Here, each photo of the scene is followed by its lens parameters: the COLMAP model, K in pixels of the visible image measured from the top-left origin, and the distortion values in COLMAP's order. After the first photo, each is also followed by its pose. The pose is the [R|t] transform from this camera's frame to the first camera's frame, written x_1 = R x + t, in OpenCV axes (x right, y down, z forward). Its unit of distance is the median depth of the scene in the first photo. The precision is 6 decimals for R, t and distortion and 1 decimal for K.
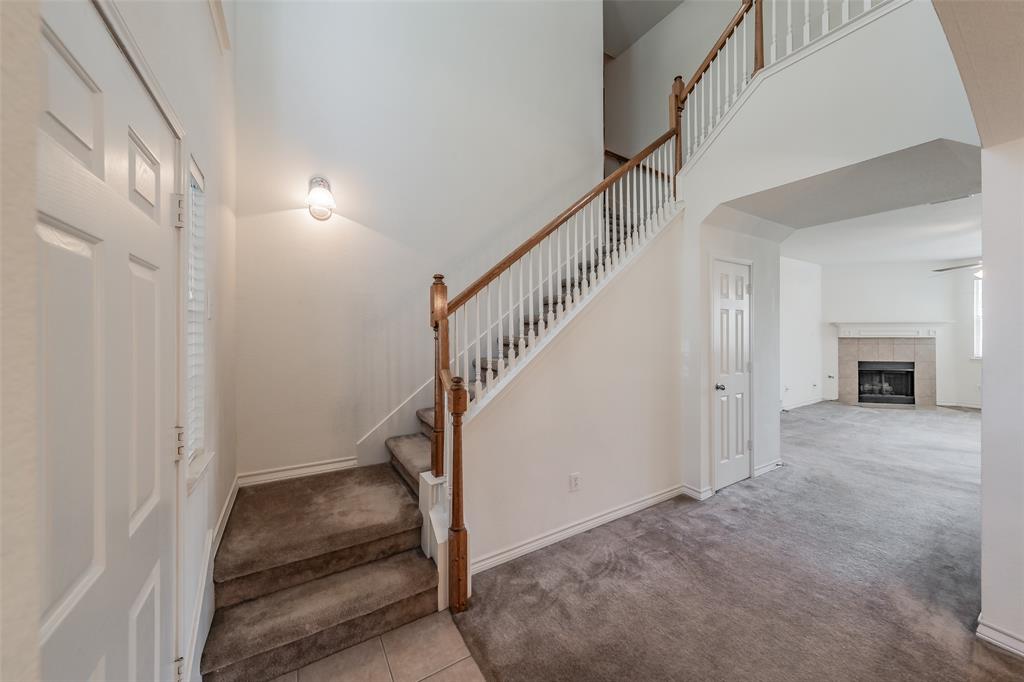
lens RADIAL K [[358.7, 0, 511.4], [0, 358.7, 336.2], [0, 0, 1]] dist [-0.001410, 0.000605]
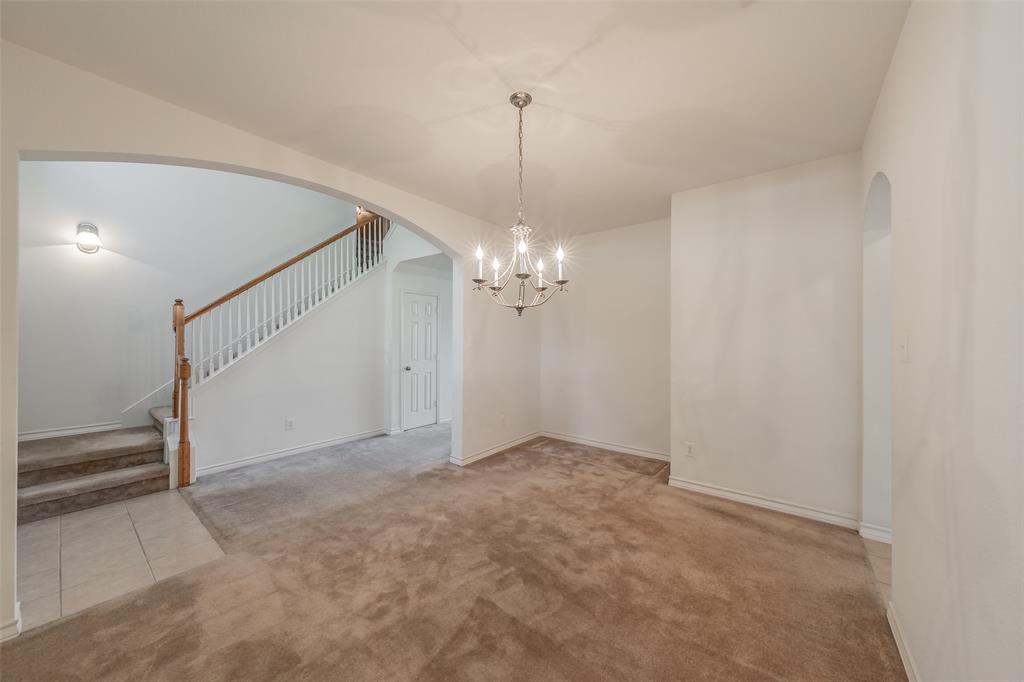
lens RADIAL K [[358.7, 0, 512.7], [0, 358.7, 339.2], [0, 0, 1]] dist [-0.001410, 0.000605]
pose [[0.938751, 0.006927, 0.344528, 0.698566], [-0.004531, 0.999960, -0.007760, 0.023155], [-0.344567, 0.005724, 0.938744, -1.136440]]
